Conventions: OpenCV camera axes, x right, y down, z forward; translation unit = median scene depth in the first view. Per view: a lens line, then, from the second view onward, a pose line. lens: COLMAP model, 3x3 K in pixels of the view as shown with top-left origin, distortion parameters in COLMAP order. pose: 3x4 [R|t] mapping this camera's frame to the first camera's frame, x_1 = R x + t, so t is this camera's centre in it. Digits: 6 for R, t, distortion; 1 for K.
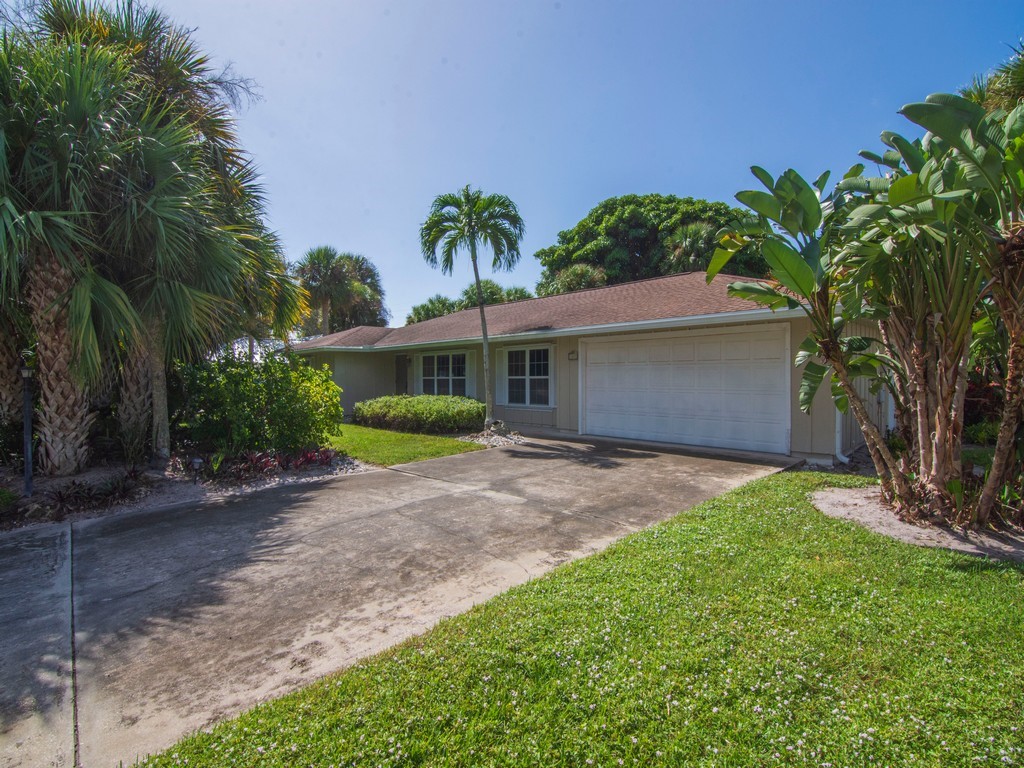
lens RADIAL K [[512.4, 0, 509.8], [0, 512.4, 381.7], [0, 0, 1]] dist [0.017795, -0.000421]
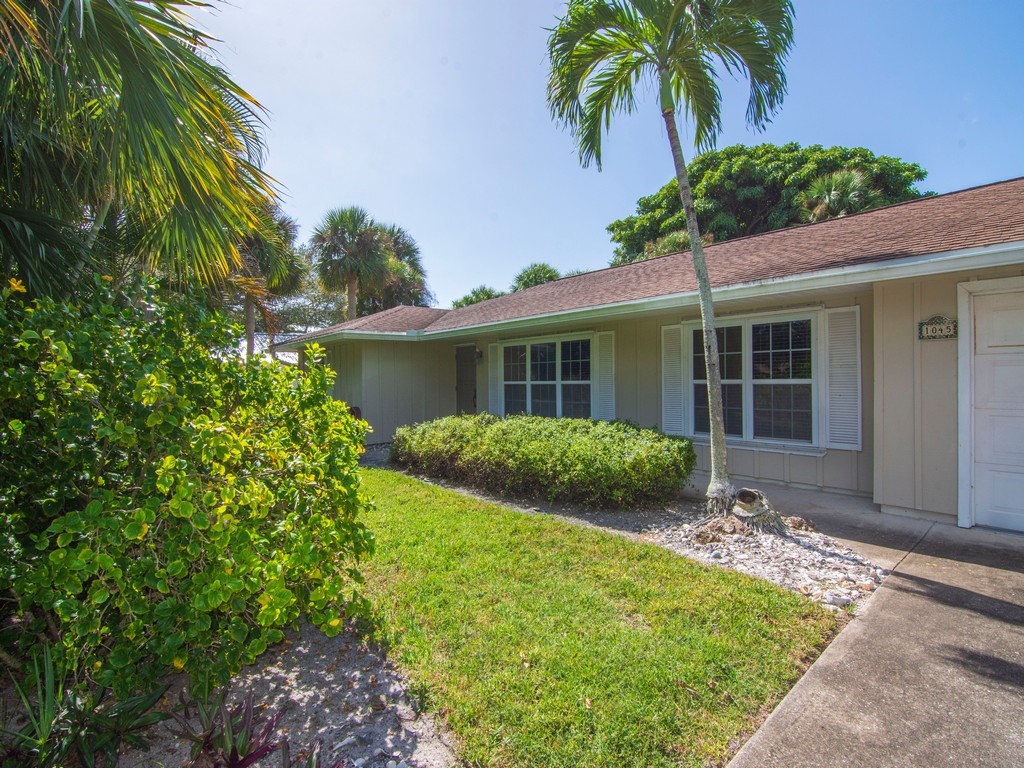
lens RADIAL K [[512.4, 0, 513.7], [0, 512.4, 384.3], [0, 0, 1]] dist [0.017795, -0.000421]
pose [[0.998685, -0.004327, -0.051077, -0.075416], [0.004387, 0.999990, 0.001065, -0.003640], [0.051072, -0.001288, 0.998694, 0.233752]]
